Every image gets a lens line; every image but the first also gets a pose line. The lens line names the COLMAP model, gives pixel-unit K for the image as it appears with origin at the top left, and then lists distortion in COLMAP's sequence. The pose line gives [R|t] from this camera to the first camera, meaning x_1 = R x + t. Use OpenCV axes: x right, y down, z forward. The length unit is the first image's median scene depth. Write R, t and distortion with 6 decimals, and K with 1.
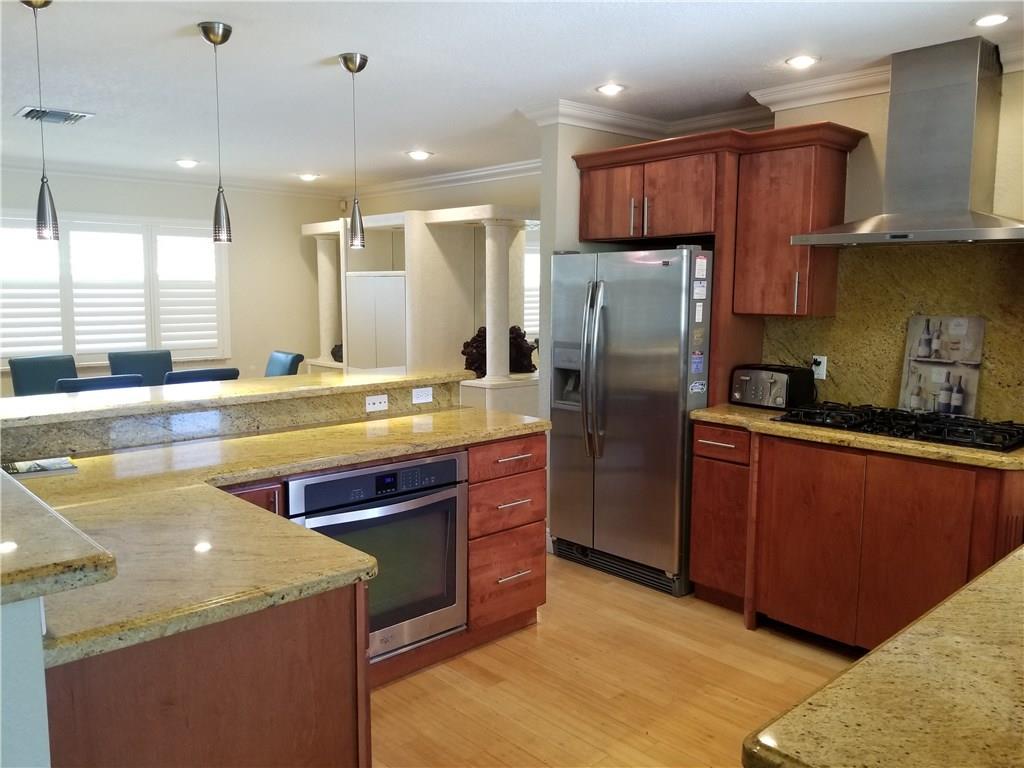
lens RADIAL K [[804.2, 0, 506.0], [0, 804.2, 385.6], [0, 0, 1]] dist [0.069510, -0.087750]
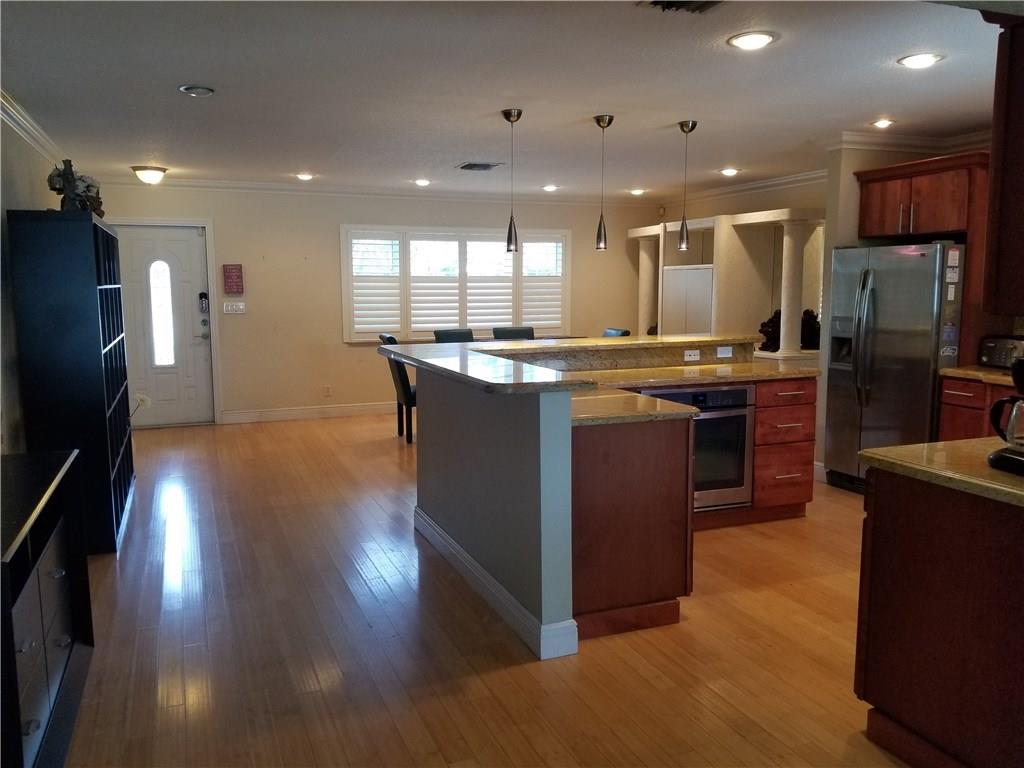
lens RADIAL K [[804.2, 0, 507.7], [0, 804.2, 374.4], [0, 0, 1]] dist [0.069510, -0.087750]
pose [[0.934027, 0.033379, -0.355639, 0.046122], [-0.036131, 0.999346, -0.001097, 0.067143], [0.355370, 0.013874, 0.934623, -0.464196]]
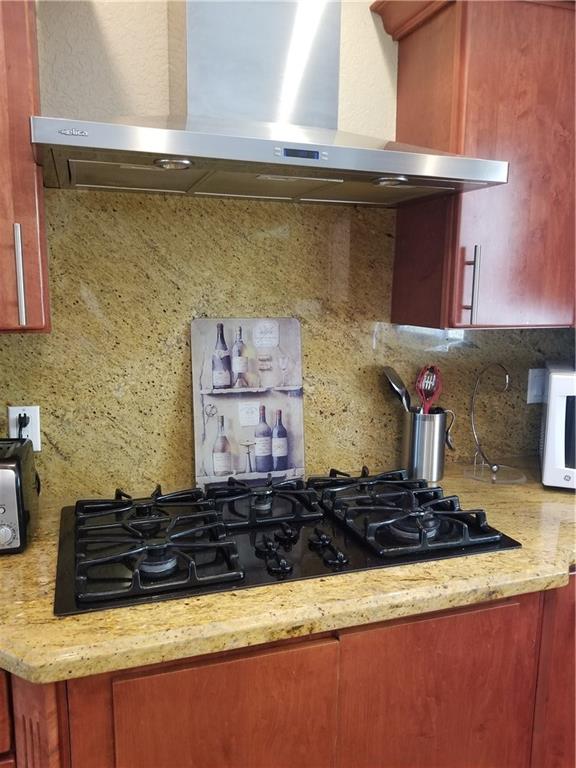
lens RADIAL K [[603.2, 0, 291.6], [0, 603.2, 387.2], [0, 0, 1]] dist [0.069510, -0.087750]
pose [[0.401111, -0.151015, 0.903496, 0.127749], [0.106646, 0.987309, 0.117679, -0.081093], [-0.909800, 0.049152, 0.412125, 0.757761]]
